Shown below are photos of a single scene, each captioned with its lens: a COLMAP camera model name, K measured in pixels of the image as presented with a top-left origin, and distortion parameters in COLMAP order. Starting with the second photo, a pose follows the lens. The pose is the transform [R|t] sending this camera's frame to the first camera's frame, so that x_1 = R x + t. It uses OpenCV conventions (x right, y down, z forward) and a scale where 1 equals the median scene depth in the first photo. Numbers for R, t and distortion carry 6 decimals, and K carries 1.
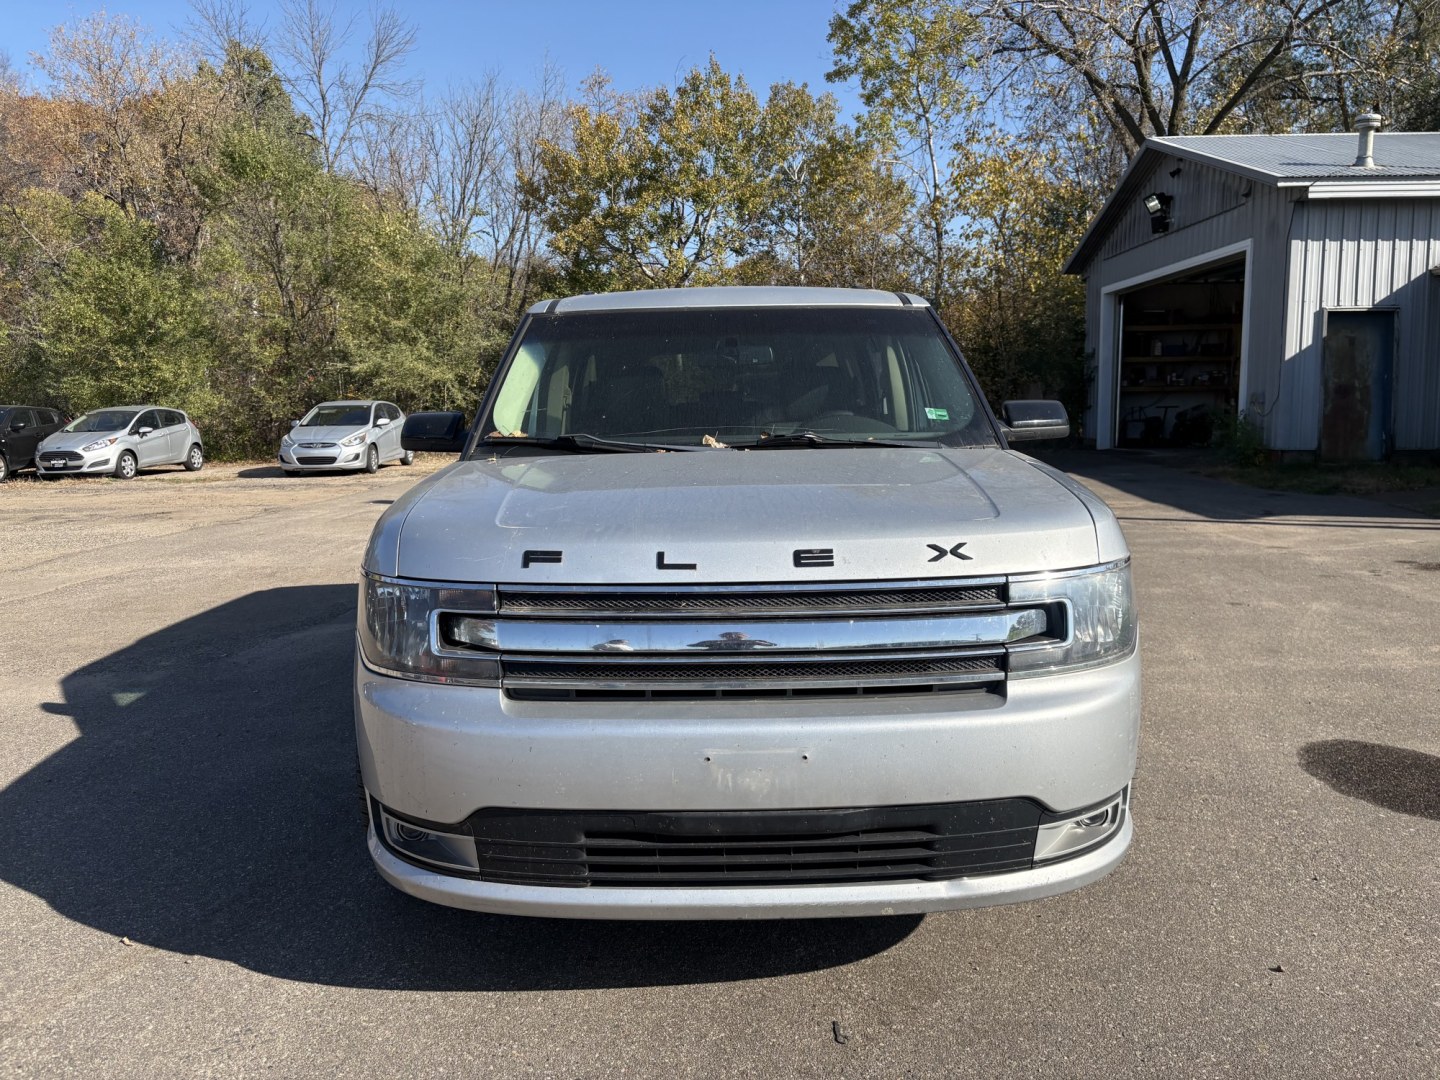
lens RADIAL K [[1152.5, 0, 713.1], [0, 1152.5, 542.8], [0, 0, 1]] dist [0.032470, -0.028009]
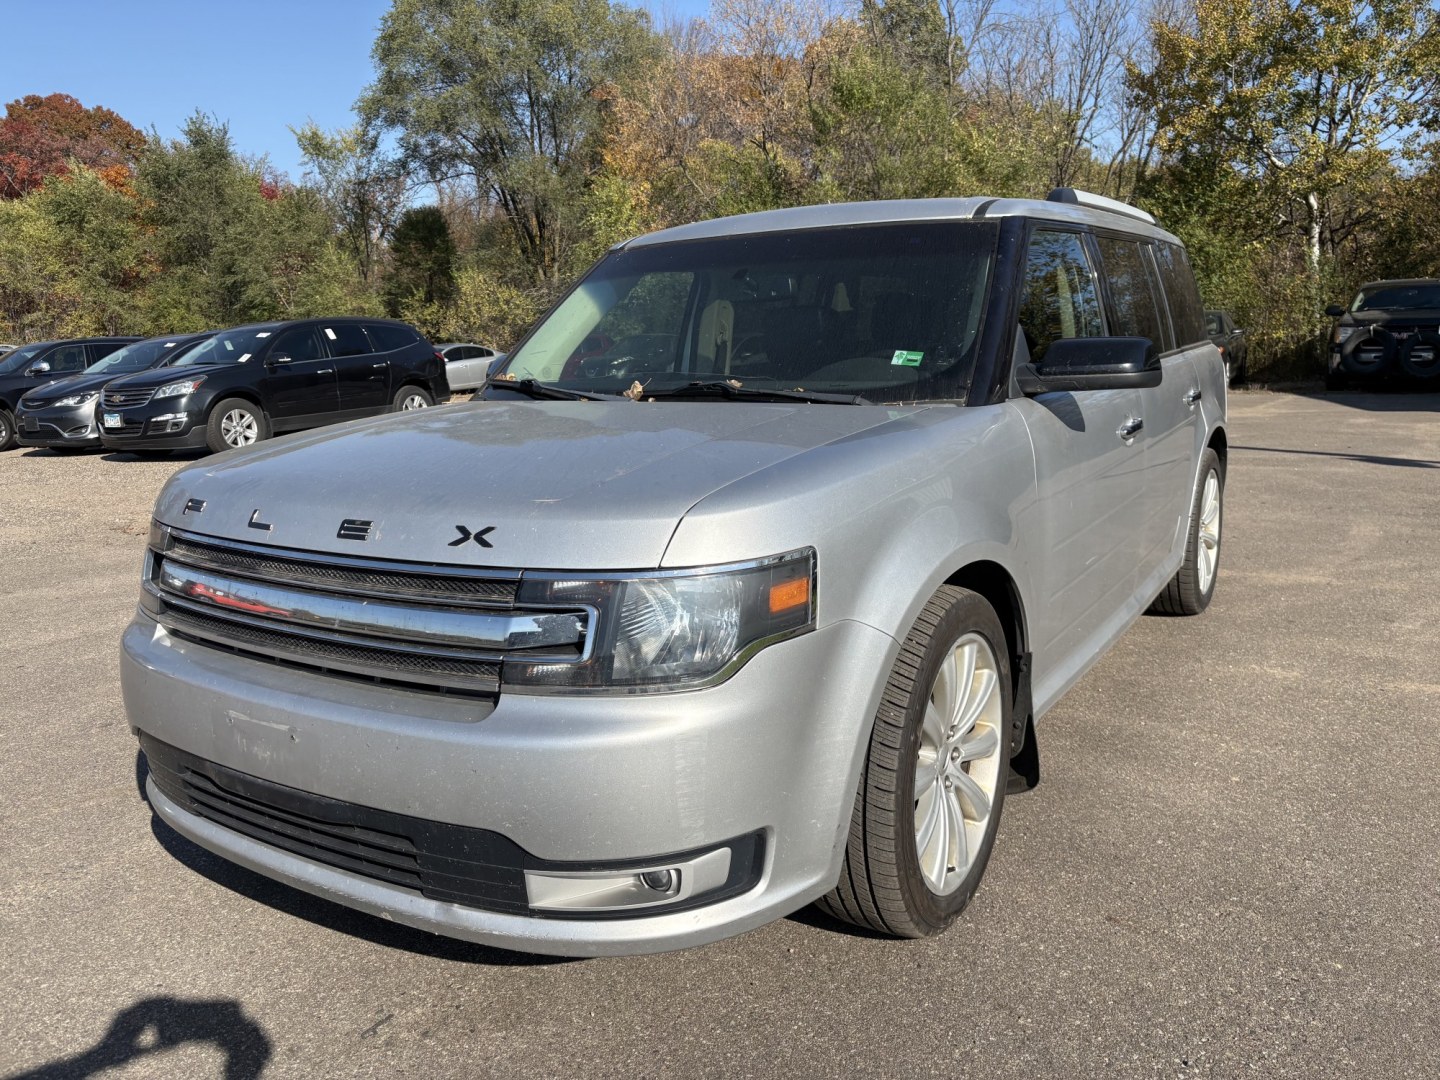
lens RADIAL K [[1152.5, 0, 757.0], [0, 1152.5, 554.2], [0, 0, 1]] dist [0.032470, -0.028009]
pose [[0.822716, 0.098716, -0.559815, 0.569456], [-0.053069, 0.993843, 0.097260, -0.048668], [0.565970, -0.050308, 0.822889, 0.270261]]
